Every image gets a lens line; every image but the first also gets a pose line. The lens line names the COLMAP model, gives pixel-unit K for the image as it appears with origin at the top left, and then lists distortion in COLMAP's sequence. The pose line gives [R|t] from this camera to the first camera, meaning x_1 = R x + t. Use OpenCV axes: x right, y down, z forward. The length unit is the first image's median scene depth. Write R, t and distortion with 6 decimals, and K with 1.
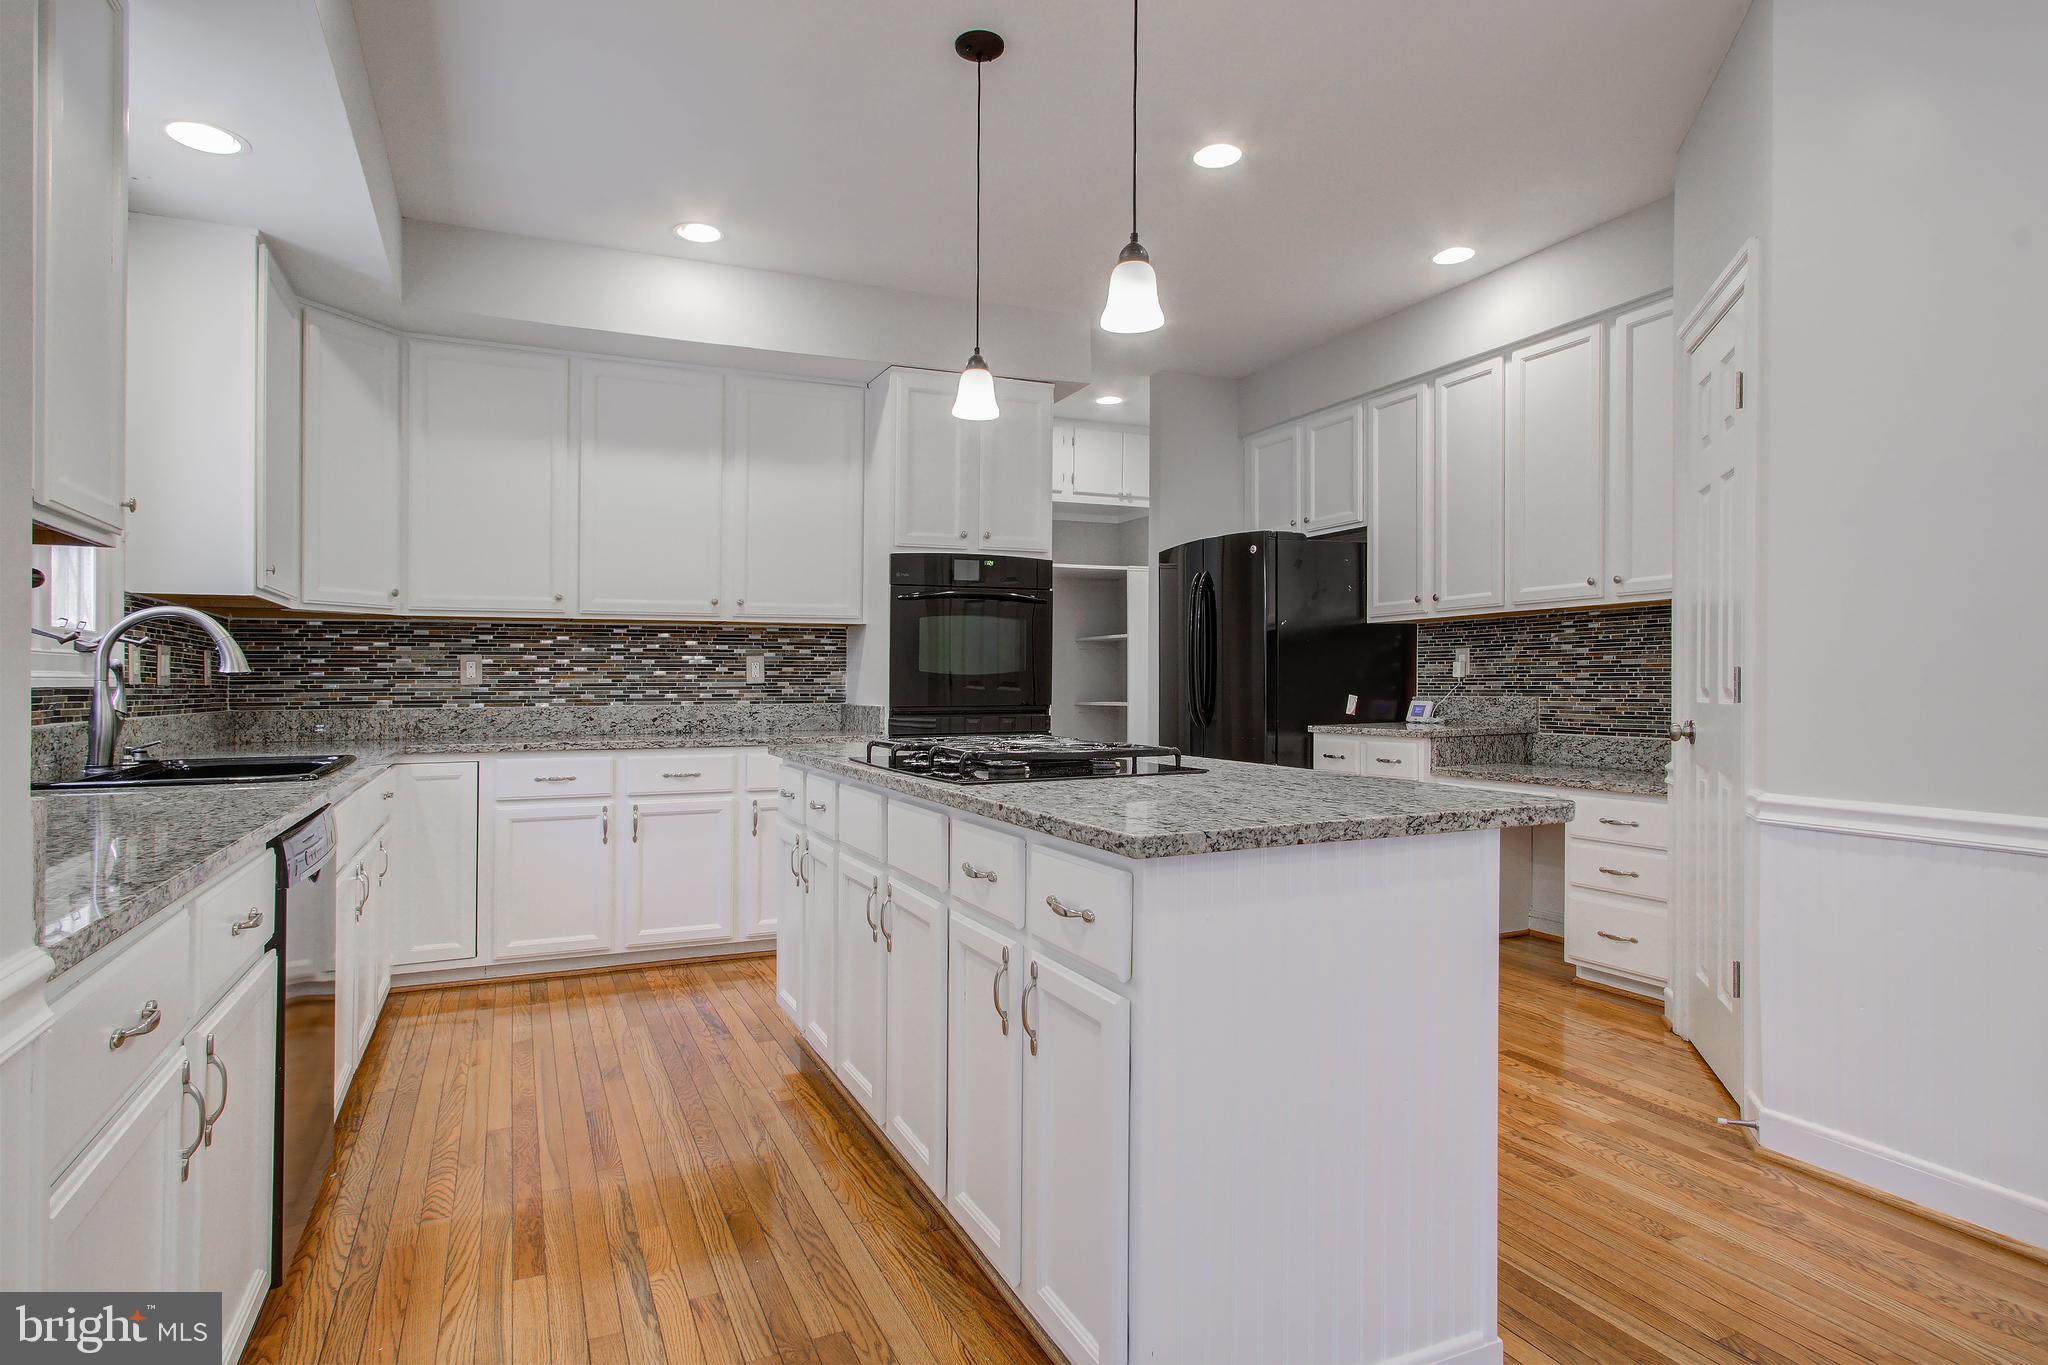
lens RADIAL K [[1103.7, 0, 1007.3], [0, 1103.7, 673.5], [0, 0, 1]] dist [-0.005521, 0.011021]
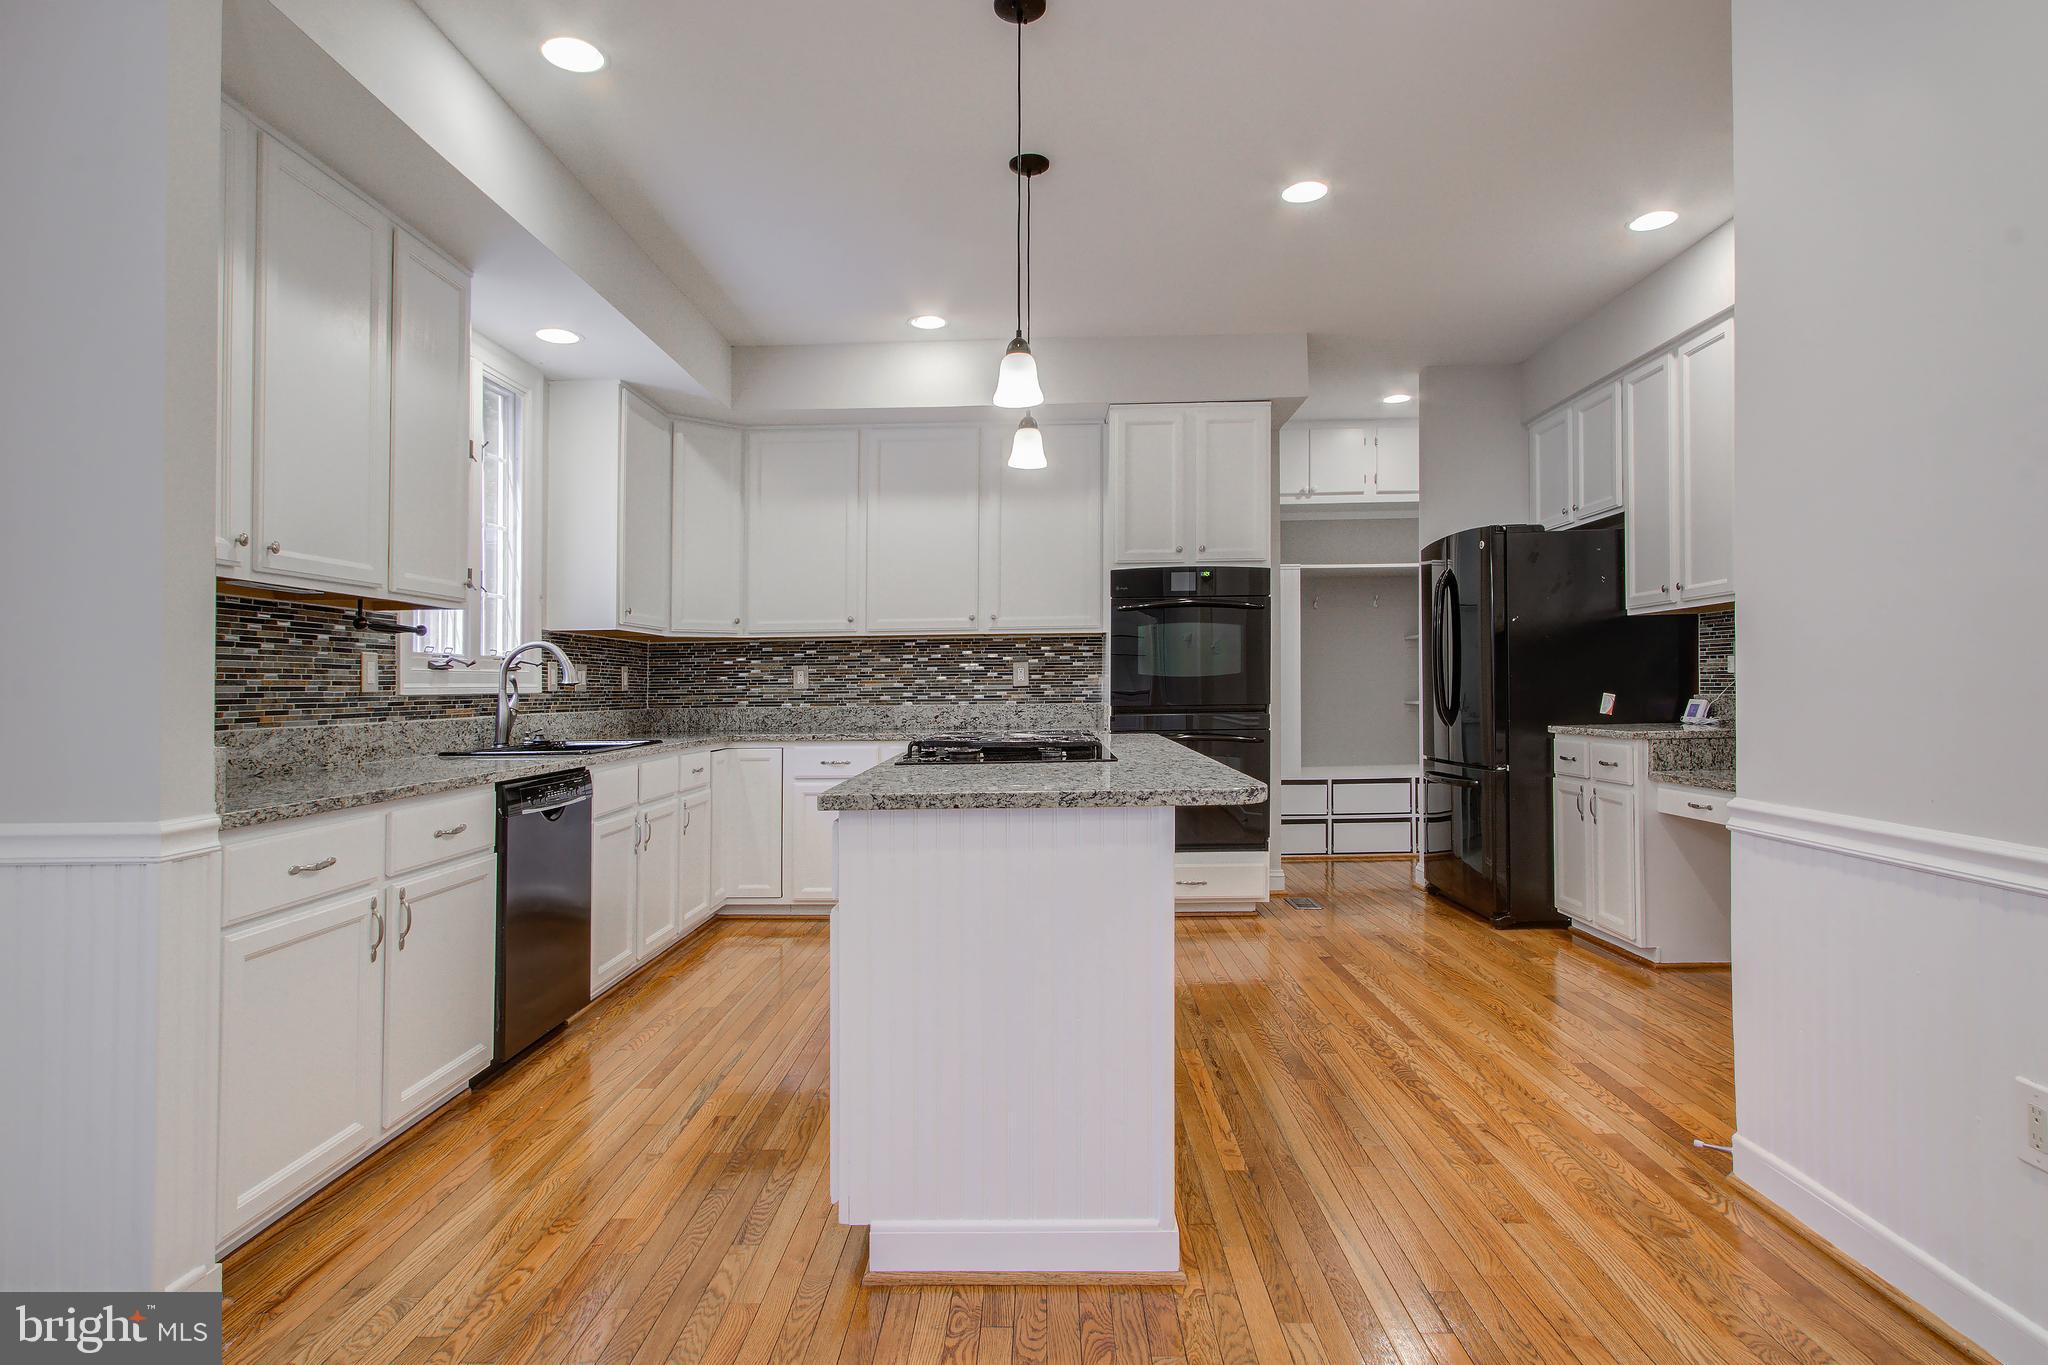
lens RADIAL K [[1103.7, 0, 1023.0], [0, 1103.7, 653.4], [0, 0, 1]] dist [-0.005521, 0.011021]
pose [[0.904268, -0.020298, -0.426483, 0.320611], [0.012824, 0.999710, -0.020388, -0.002065], [0.426773, 0.012967, 0.904266, -0.065644]]
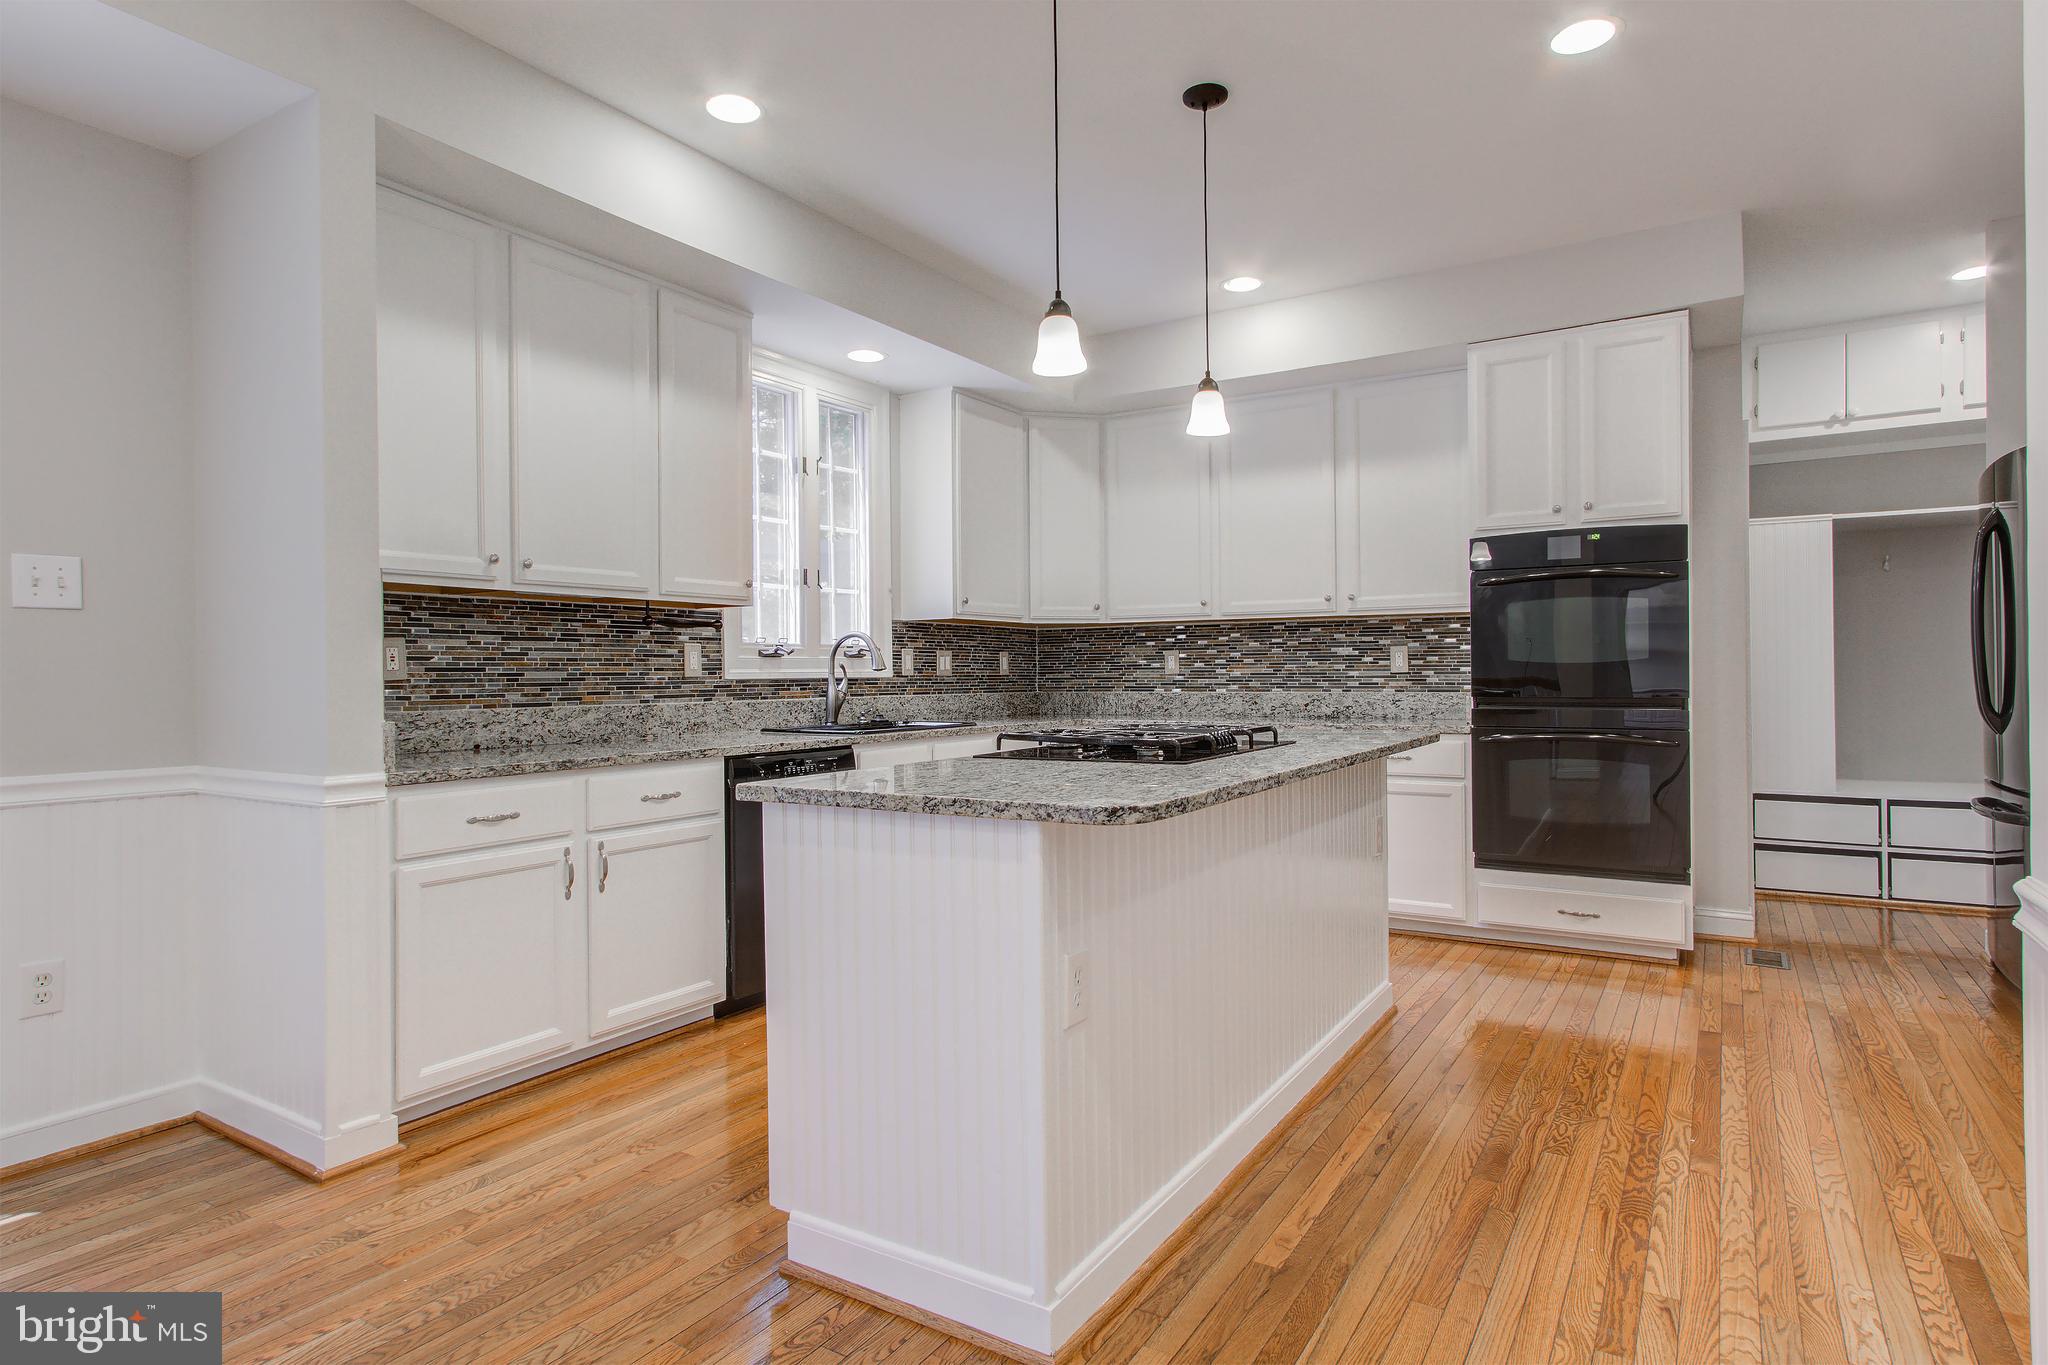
lens RADIAL K [[1103.7, 0, 1051.9], [0, 1103.7, 647.7], [0, 0, 1]] dist [-0.005521, 0.011021]
pose [[0.569165, -0.018528, -0.822015, 0.518457], [0.011995, 0.999827, -0.014230, -0.004093], [0.822136, -0.001761, 0.569288, 0.161771]]
